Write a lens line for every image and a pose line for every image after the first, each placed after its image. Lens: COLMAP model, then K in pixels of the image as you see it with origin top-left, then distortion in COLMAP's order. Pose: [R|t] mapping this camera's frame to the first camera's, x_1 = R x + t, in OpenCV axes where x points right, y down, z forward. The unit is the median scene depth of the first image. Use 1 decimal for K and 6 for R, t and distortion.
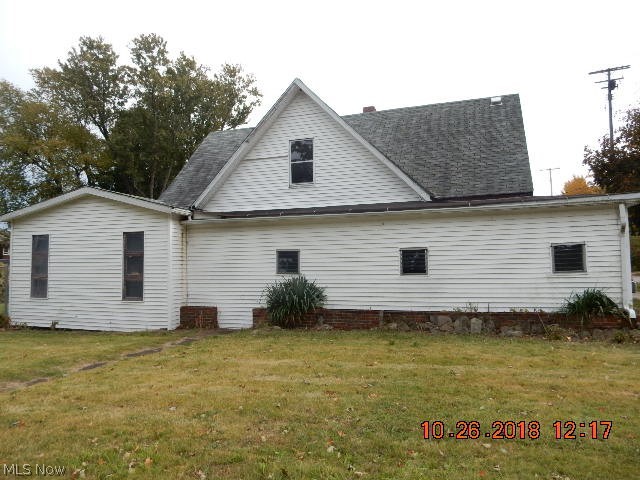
lens RADIAL K [[471.7, 0, 319.7], [0, 471.7, 240.8], [0, 0, 1]] dist [-0.004379, -0.001114]
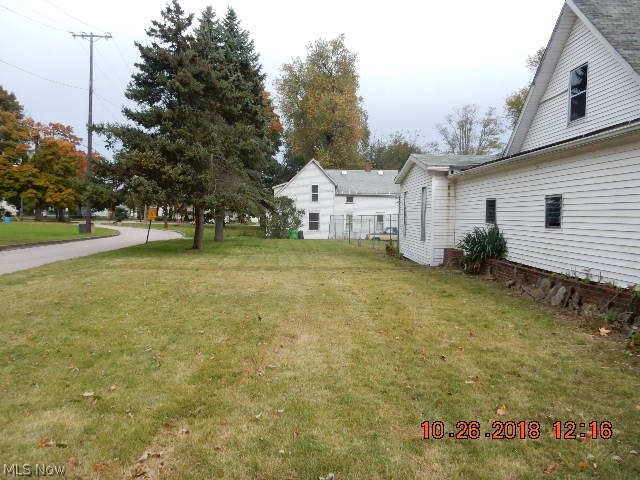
lens RADIAL K [[471.7, 0, 320.0], [0, 471.7, 240.2], [0, 0, 1]] dist [-0.004379, -0.001114]
pose [[0.361817, 0.061597, -0.930212, 0.761677], [0.047513, 0.995300, 0.084388, 0.003896], [0.931038, -0.074730, 0.357190, 0.300039]]
